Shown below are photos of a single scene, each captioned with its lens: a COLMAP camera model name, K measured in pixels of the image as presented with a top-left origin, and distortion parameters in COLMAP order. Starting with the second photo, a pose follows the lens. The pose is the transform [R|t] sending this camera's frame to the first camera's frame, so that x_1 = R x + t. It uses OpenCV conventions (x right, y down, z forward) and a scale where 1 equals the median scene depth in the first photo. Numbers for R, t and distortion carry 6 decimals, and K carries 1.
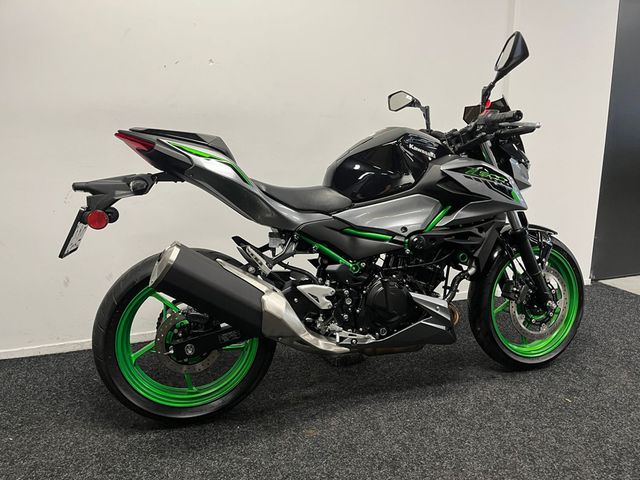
lens RADIAL K [[479.6, 0, 323.4], [0, 479.6, 242.0], [0, 0, 1]] dist [0.053859, -0.071872]
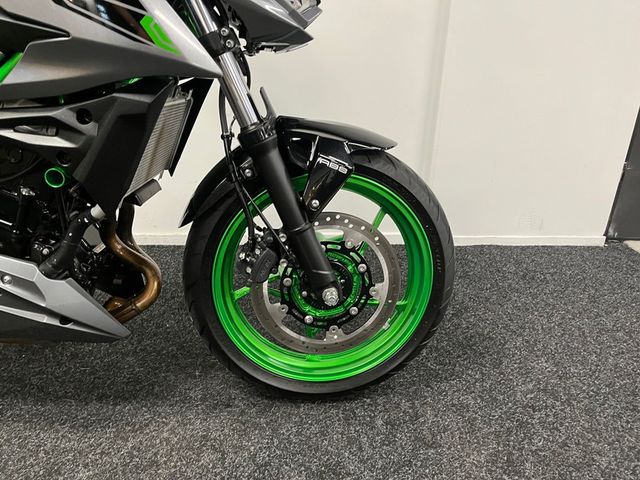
lens RADIAL K [[479.6, 0, 308.8], [0, 479.6, 242.6], [0, 0, 1]] dist [0.053859, -0.071872]
pose [[0.966947, 0.134765, -0.216451, 0.643776], [-0.089202, 0.974059, 0.207969, -0.023716], [0.238863, -0.181787, 0.953886, 0.643436]]
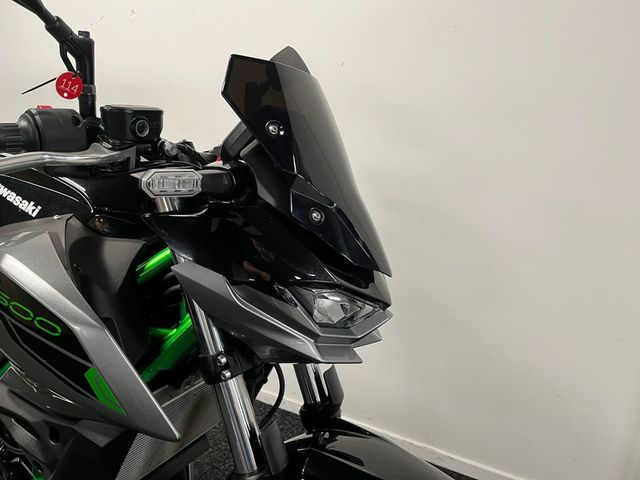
lens RADIAL K [[479.6, 0, 321.9], [0, 479.6, 241.9], [0, 0, 1]] dist [0.053859, -0.071872]
pose [[0.704522, 0.241735, -0.667243, 0.700727], [-0.184198, 0.970265, 0.157028, -0.269212], [0.685362, 0.012275, 0.728100, 0.896765]]
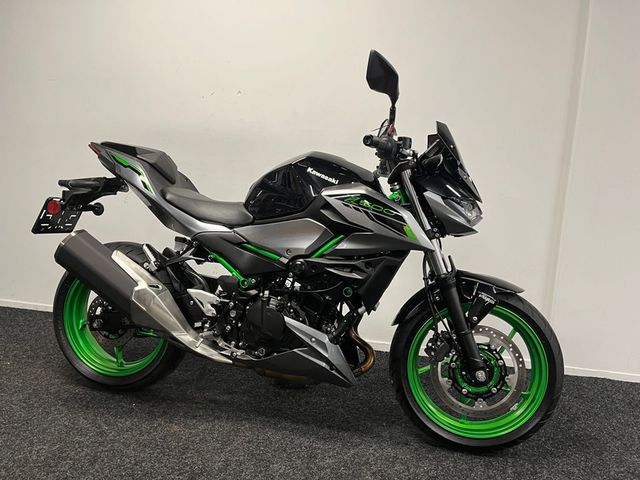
lens RADIAL K [[479.6, 0, 317.0], [0, 479.6, 250.0], [0, 0, 1]] dist [0.053859, -0.071872]
pose [[0.878288, 0.135017, -0.458672, 0.675327], [-0.165199, 0.985914, -0.026113, -0.014091], [0.448686, 0.098707, 0.888222, 0.153501]]
